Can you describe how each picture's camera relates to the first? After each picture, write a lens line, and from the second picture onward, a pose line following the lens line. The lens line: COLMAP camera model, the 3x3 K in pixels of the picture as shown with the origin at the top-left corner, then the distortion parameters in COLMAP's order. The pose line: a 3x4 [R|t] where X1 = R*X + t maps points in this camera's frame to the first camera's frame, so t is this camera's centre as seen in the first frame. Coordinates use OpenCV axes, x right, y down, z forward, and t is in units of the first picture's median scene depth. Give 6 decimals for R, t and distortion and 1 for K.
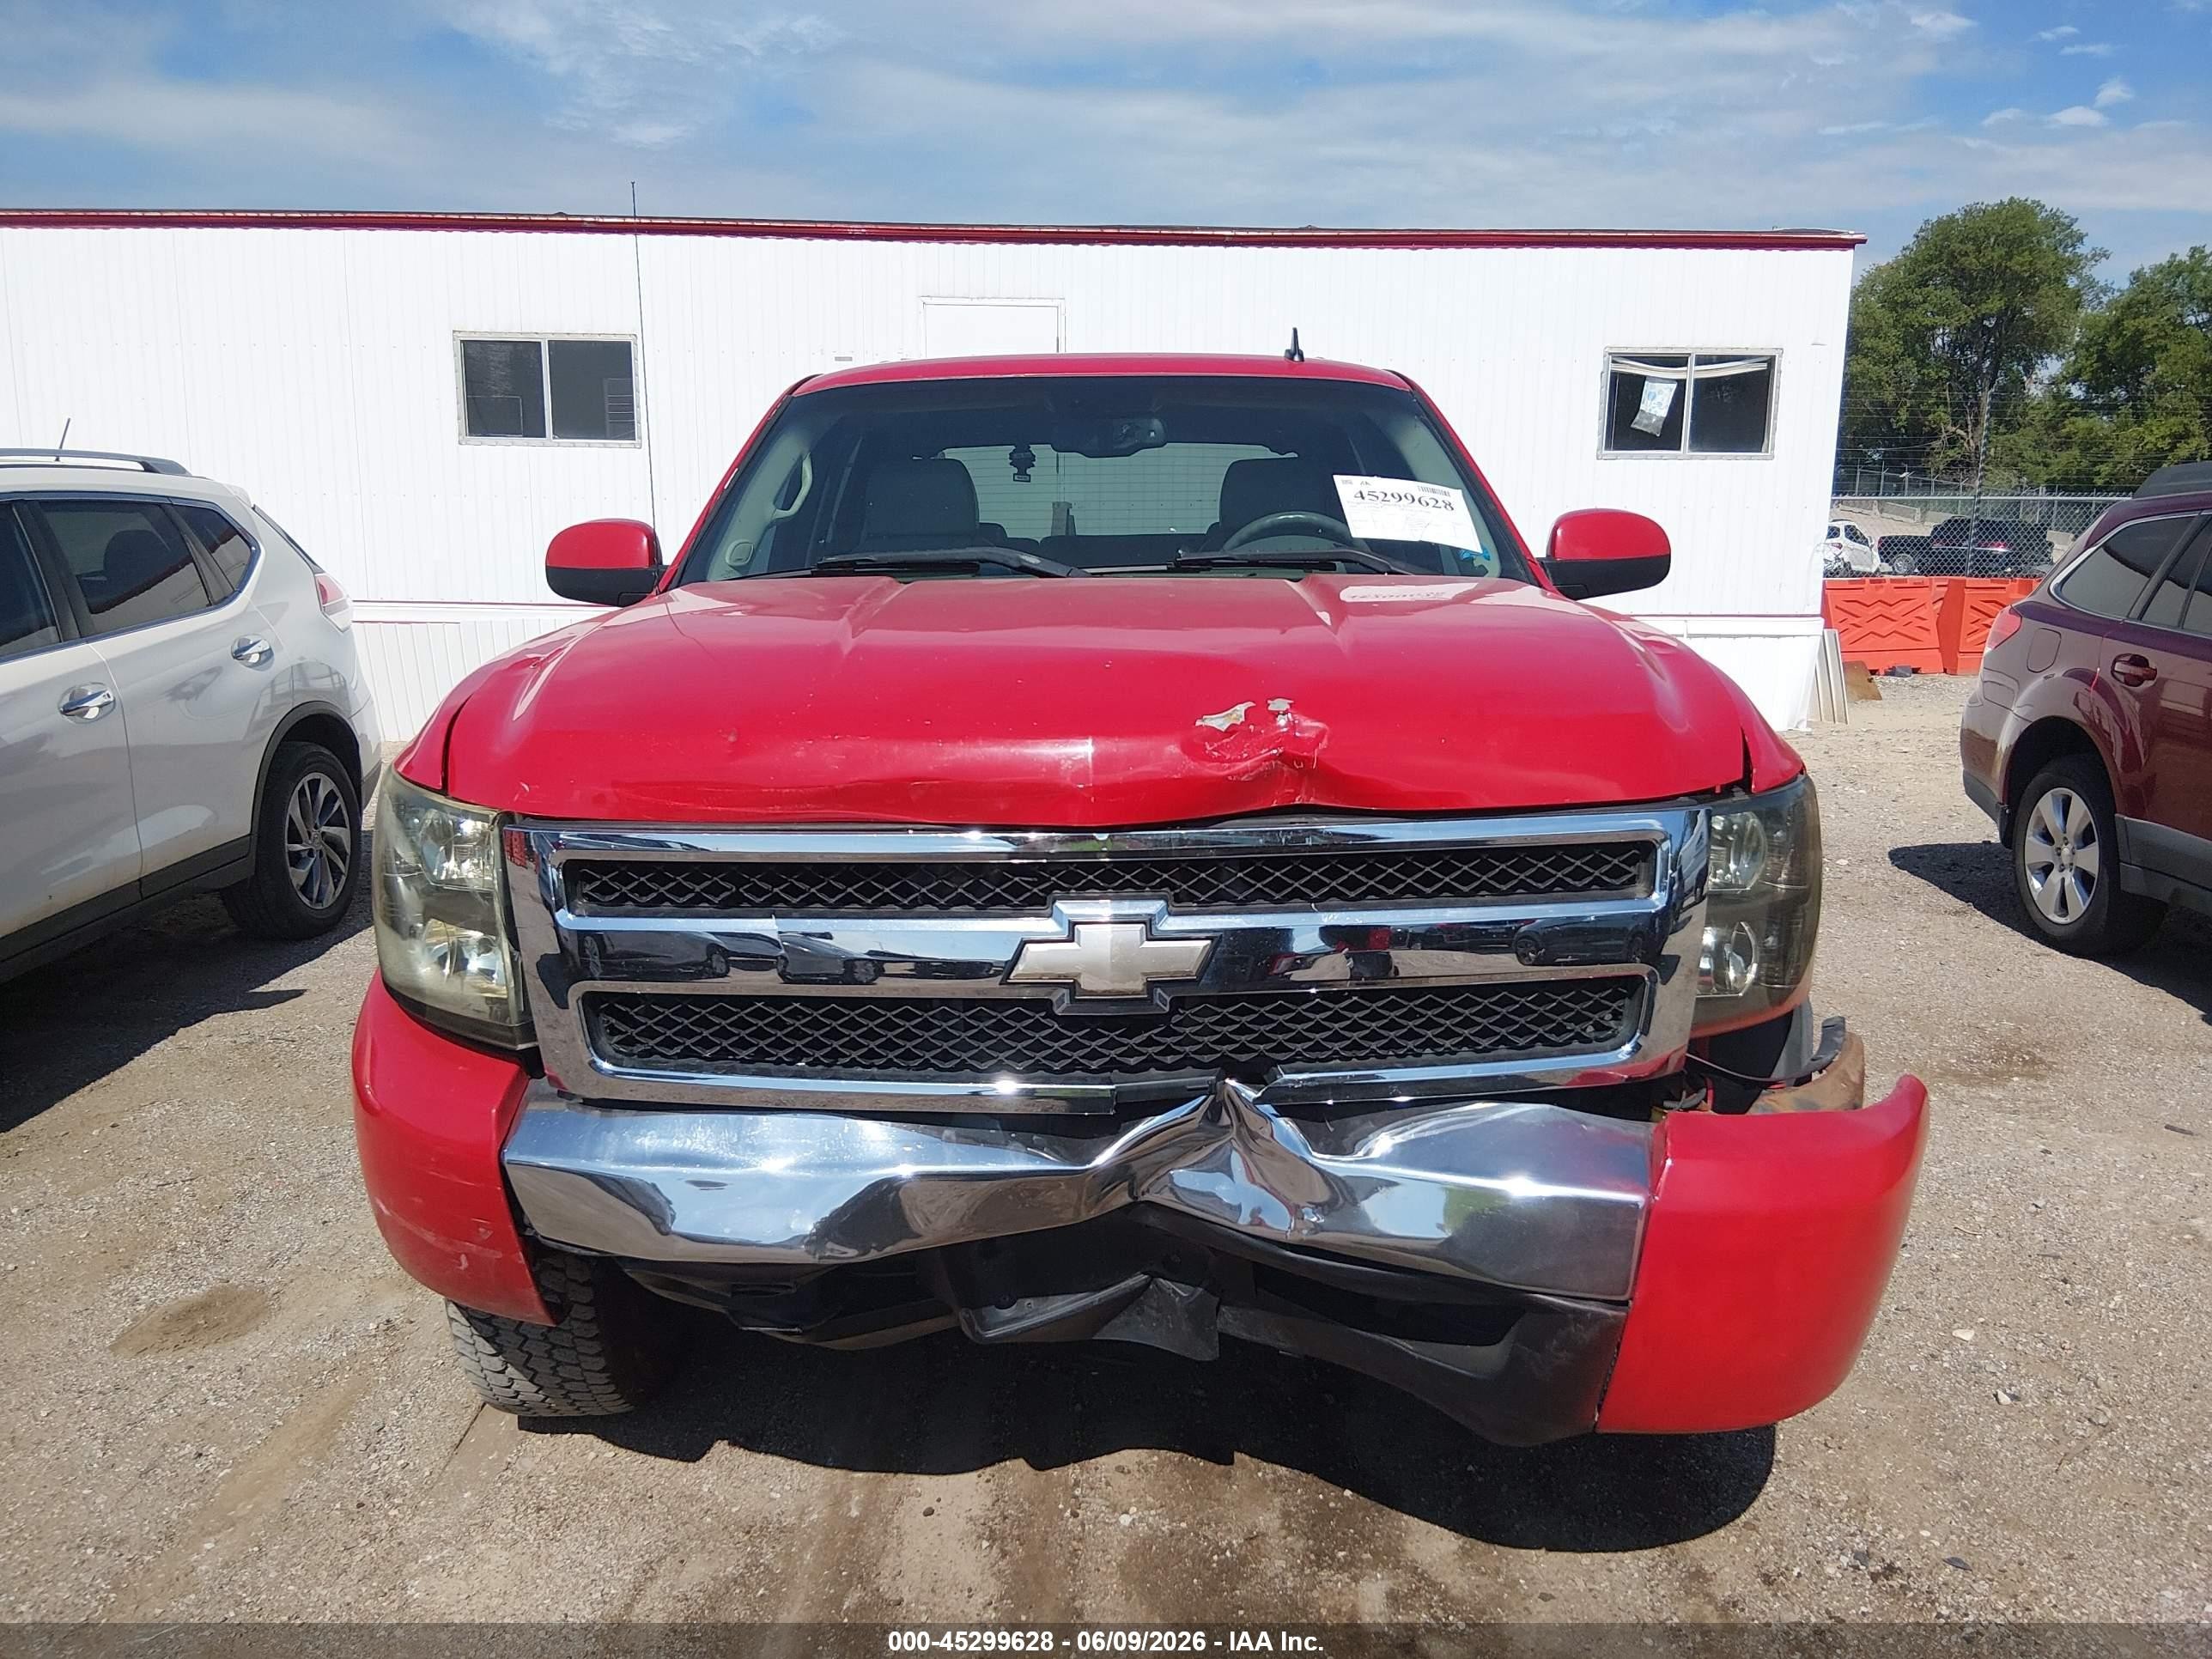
lens RADIAL K [[1690.1, 0, 1108.6], [0, 1690.1, 837.5], [0, 0, 1]] dist [0.109675, -0.168829]
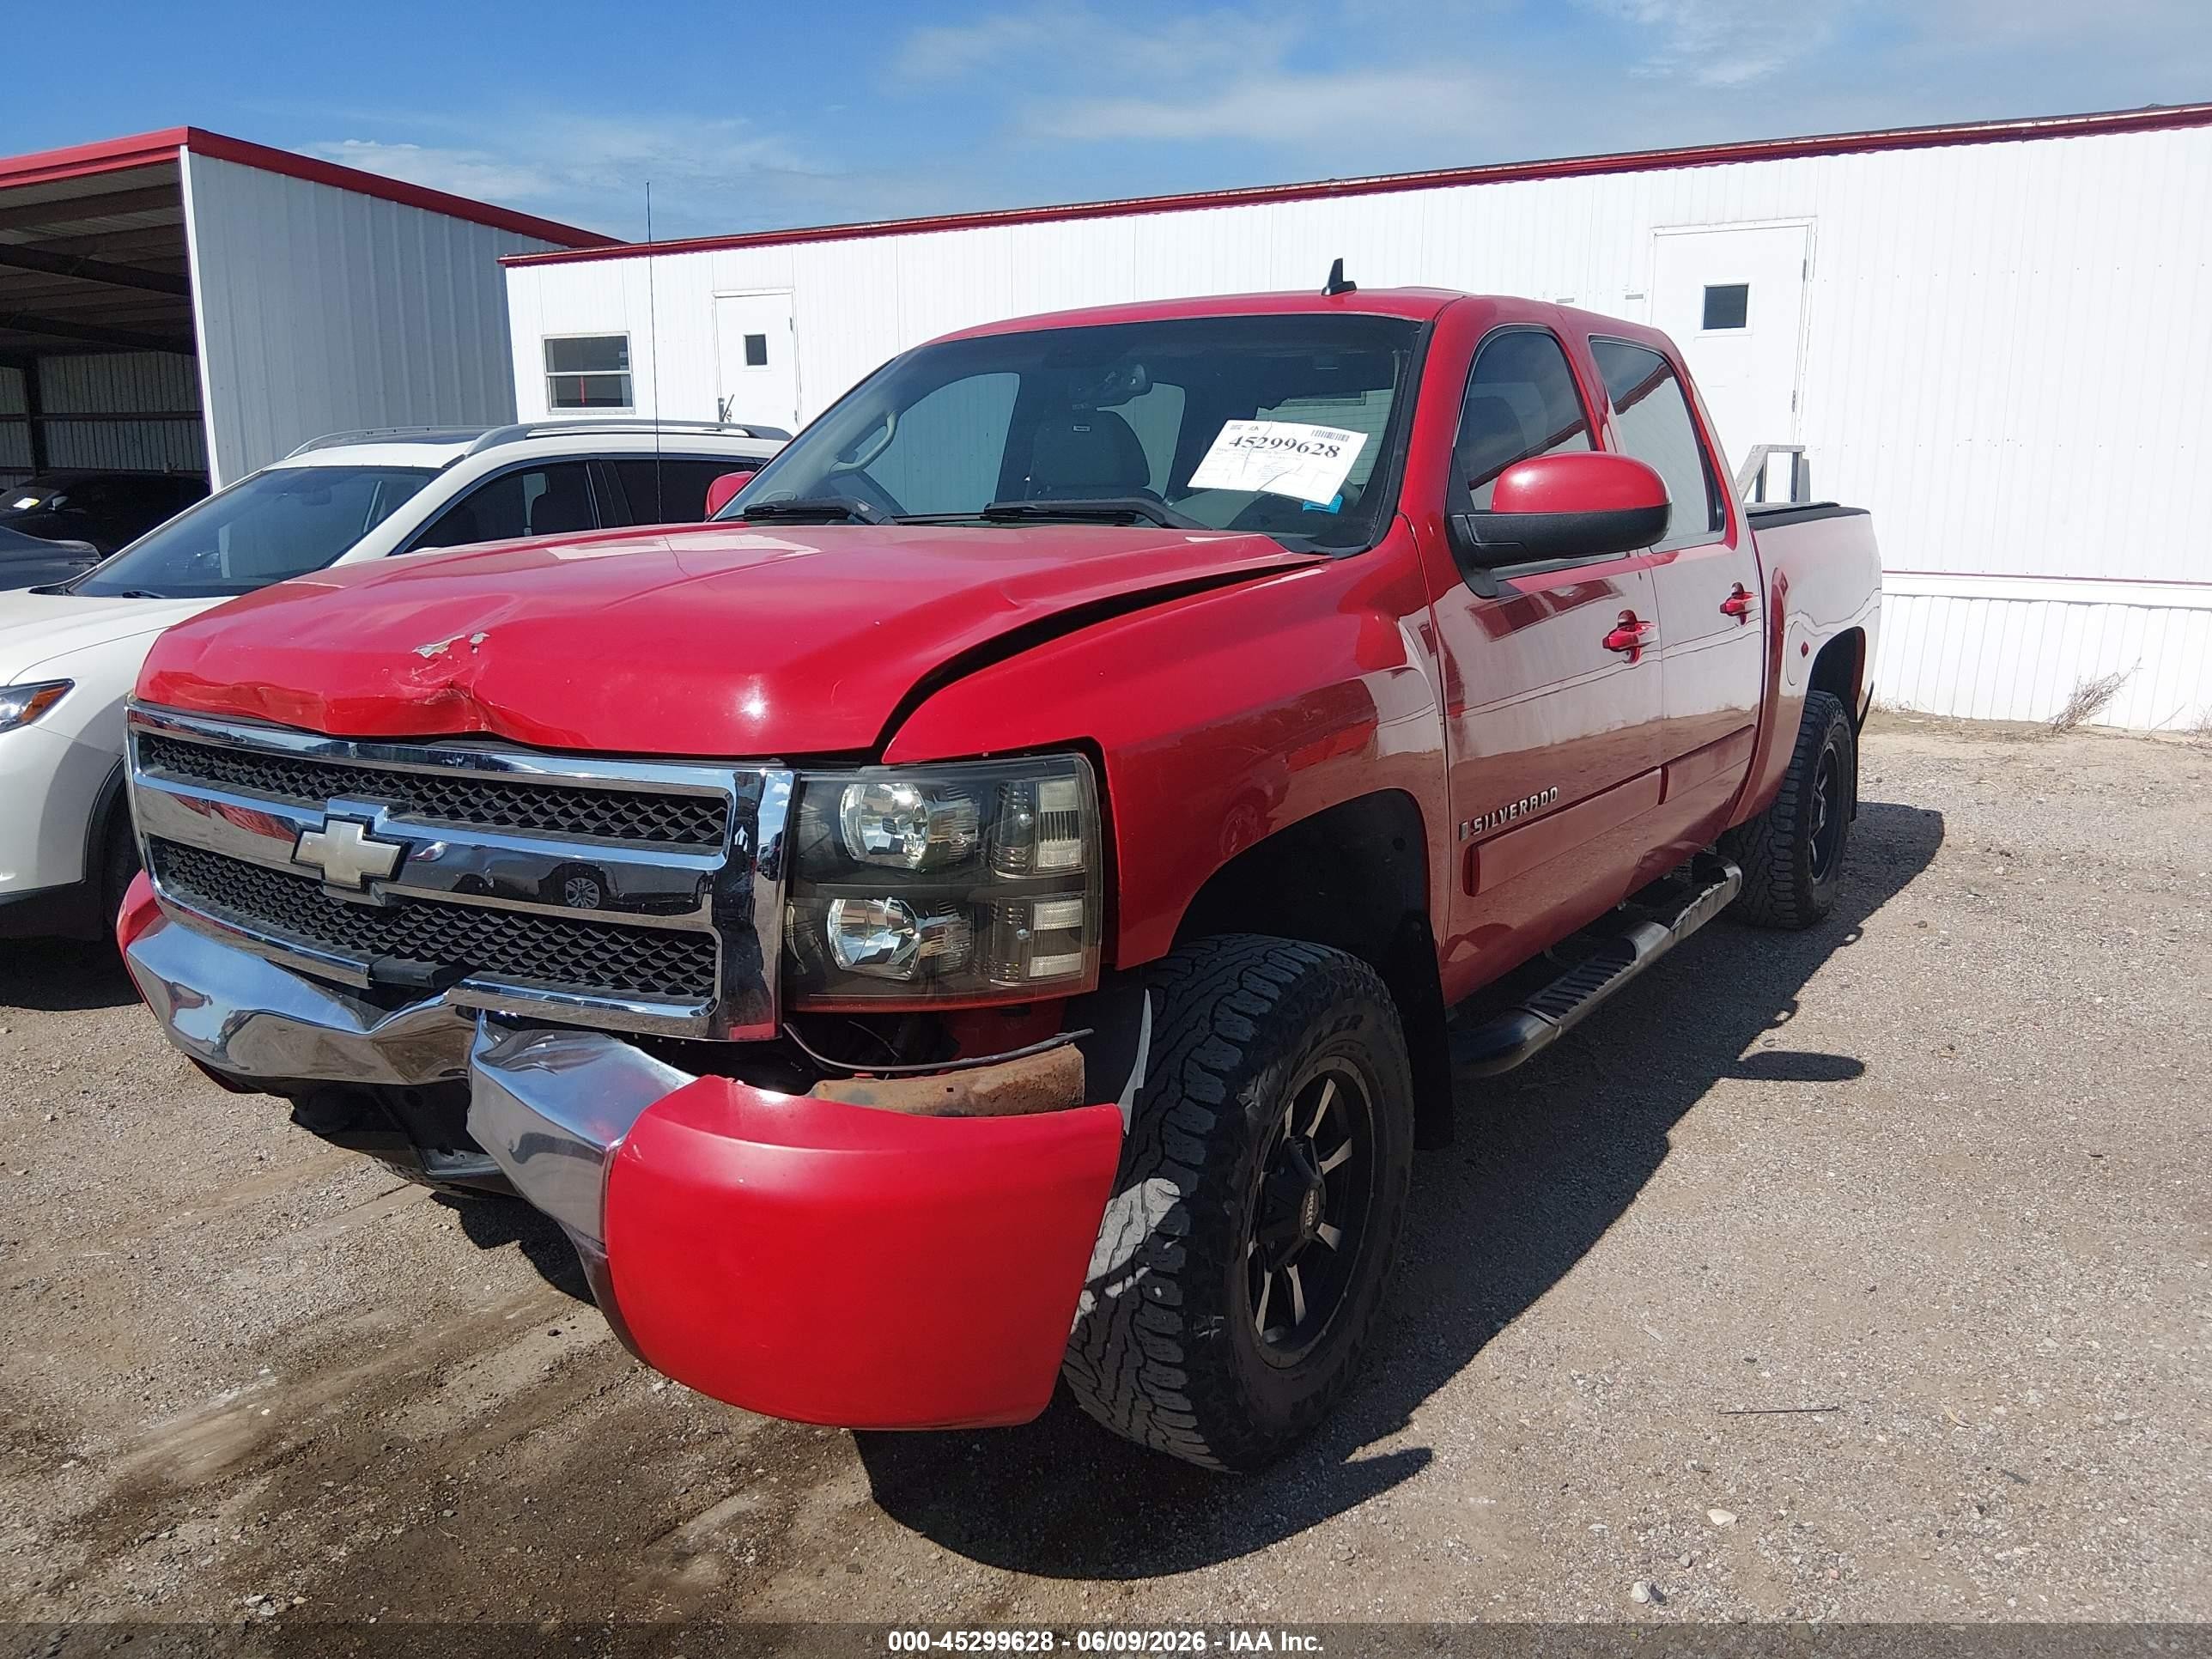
lens RADIAL K [[1708.7, 0, 1116.4], [0, 1708.7, 831.4], [0, 0, 1]] dist [0.060210, -0.122263]
pose [[0.827363, 0.110602, -0.550671, 0.574117], [-0.098238, 0.993803, 0.052005, -0.028700], [0.553010, 0.011070, 0.833101, 0.170751]]
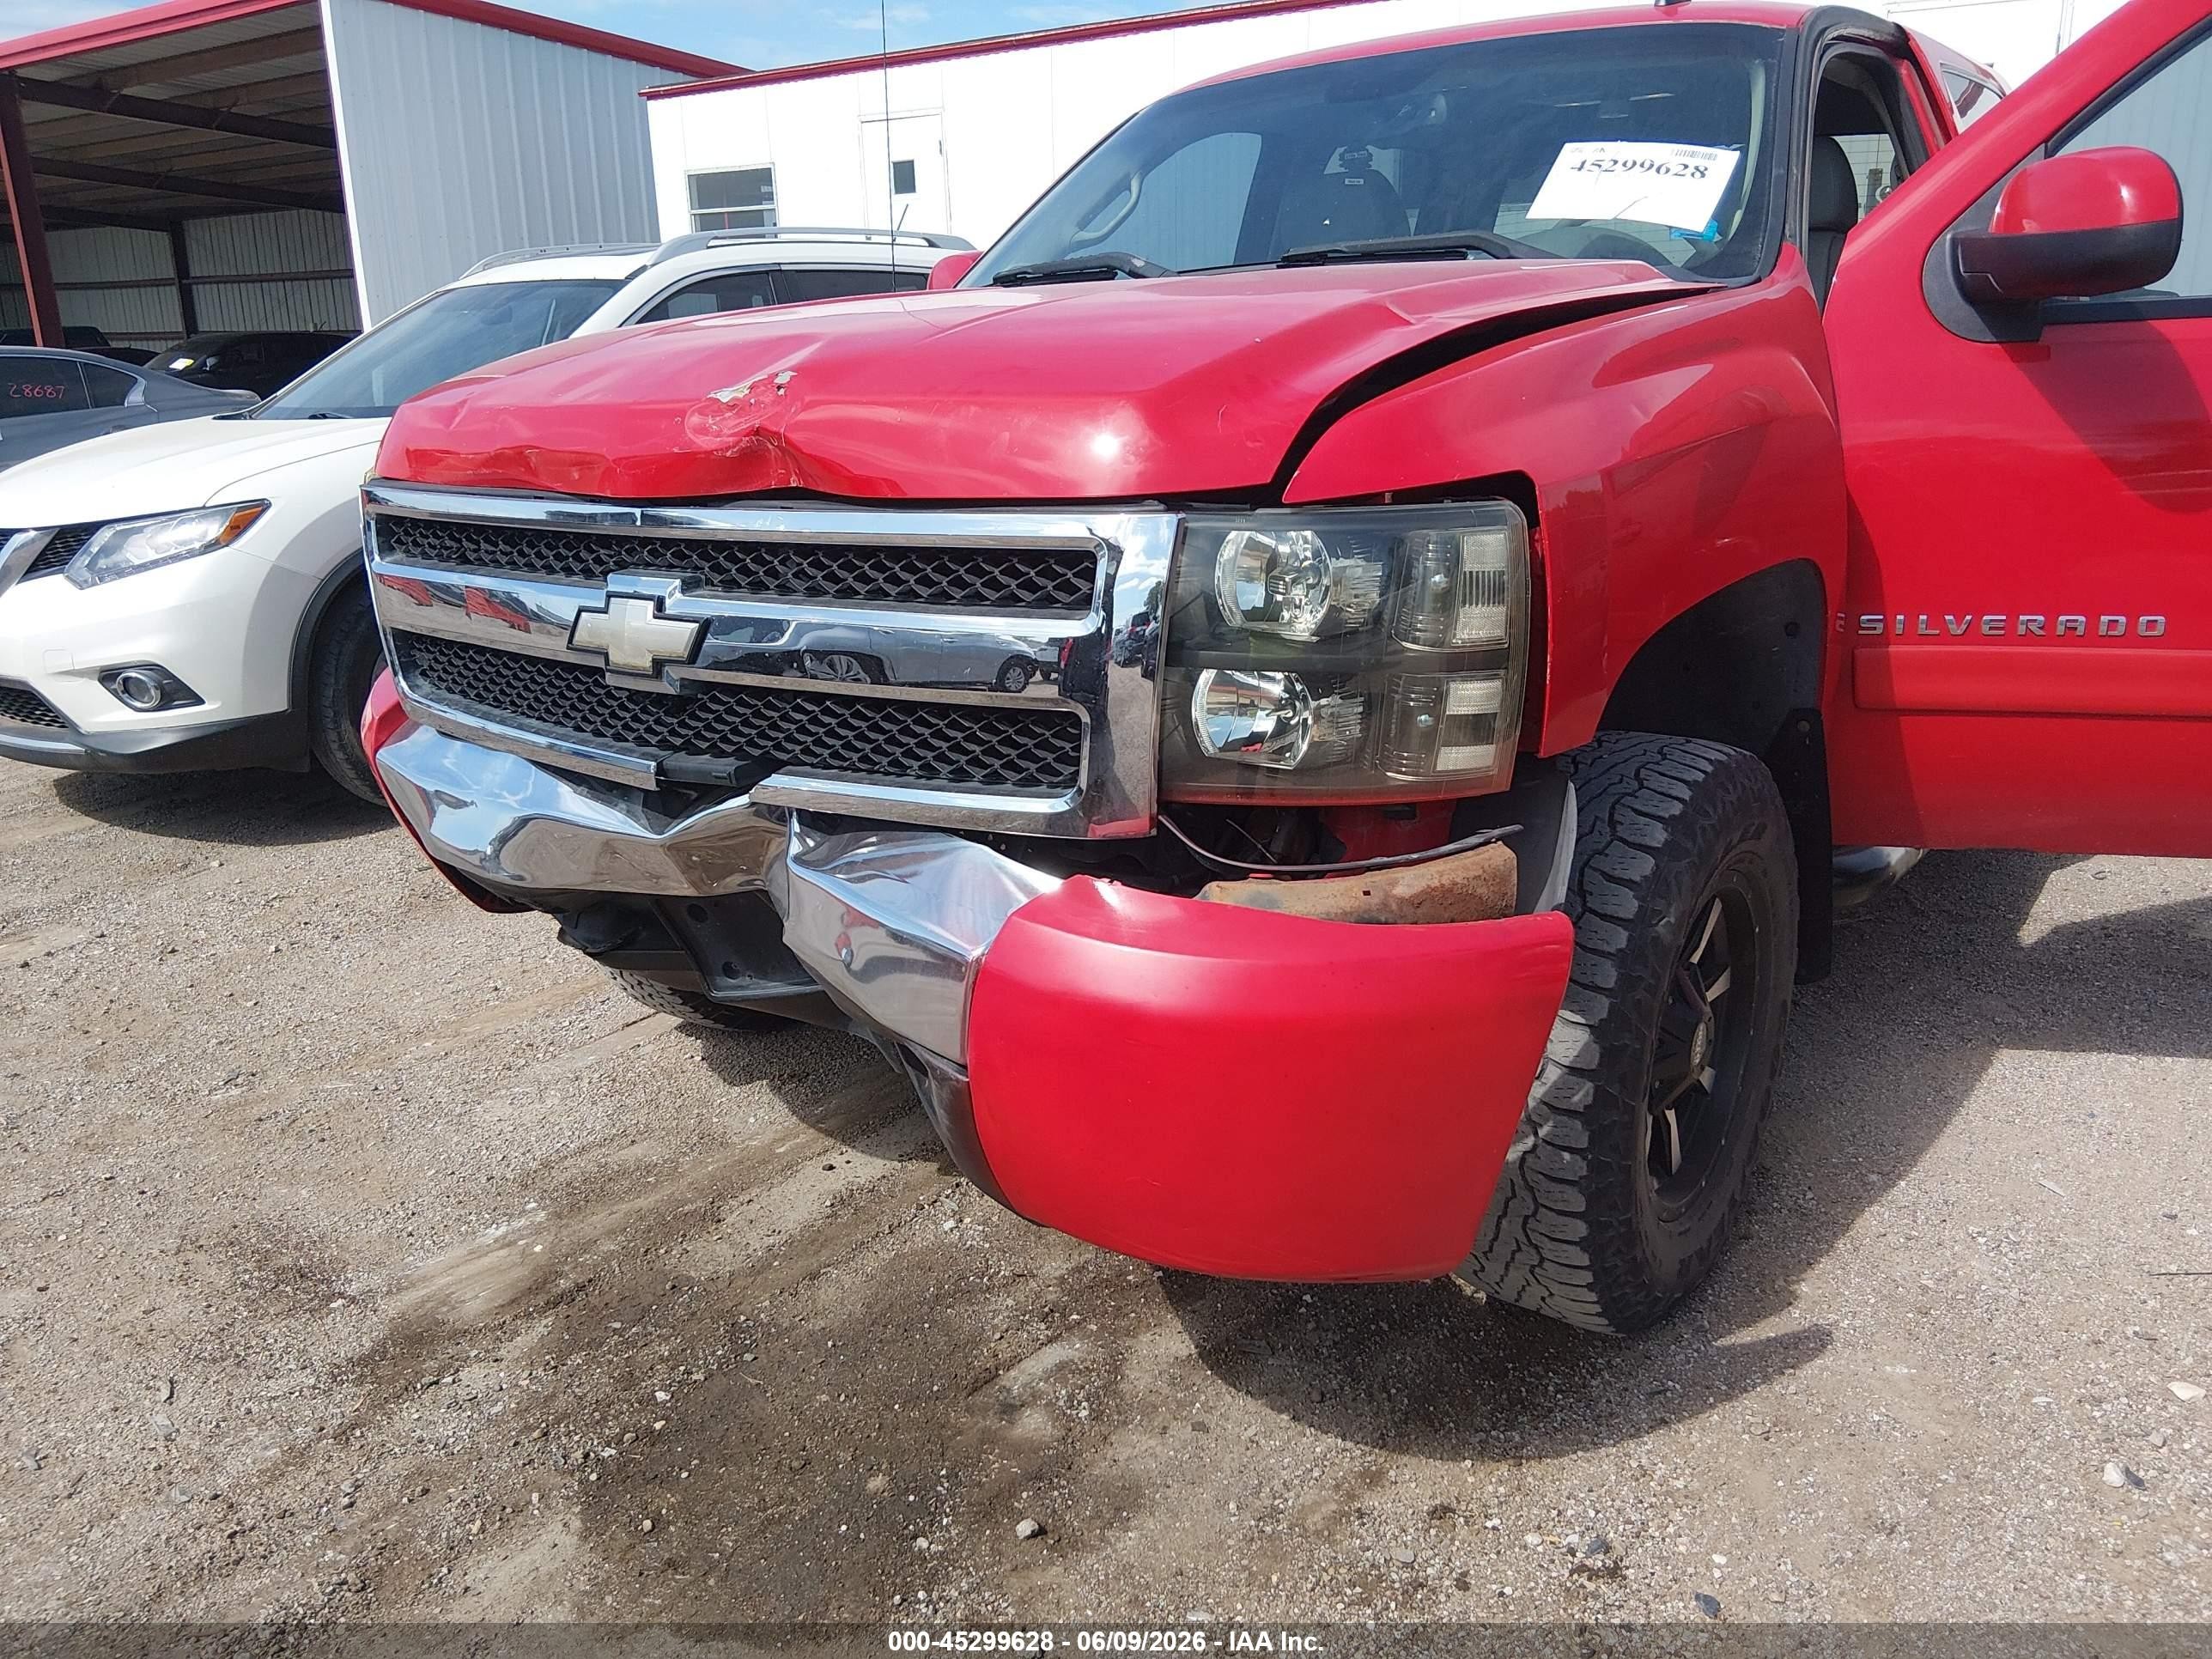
lens RADIAL K [[1686.9, 0, 1113.4], [0, 1686.9, 839.9], [0, 0, 1]] dist [0.110261, -0.208761]
pose [[0.785689, 0.157790, -0.598159, 0.459860], [-0.086421, 0.985438, 0.146436, 0.010349], [0.612555, -0.063359, 0.787885, 0.195213]]
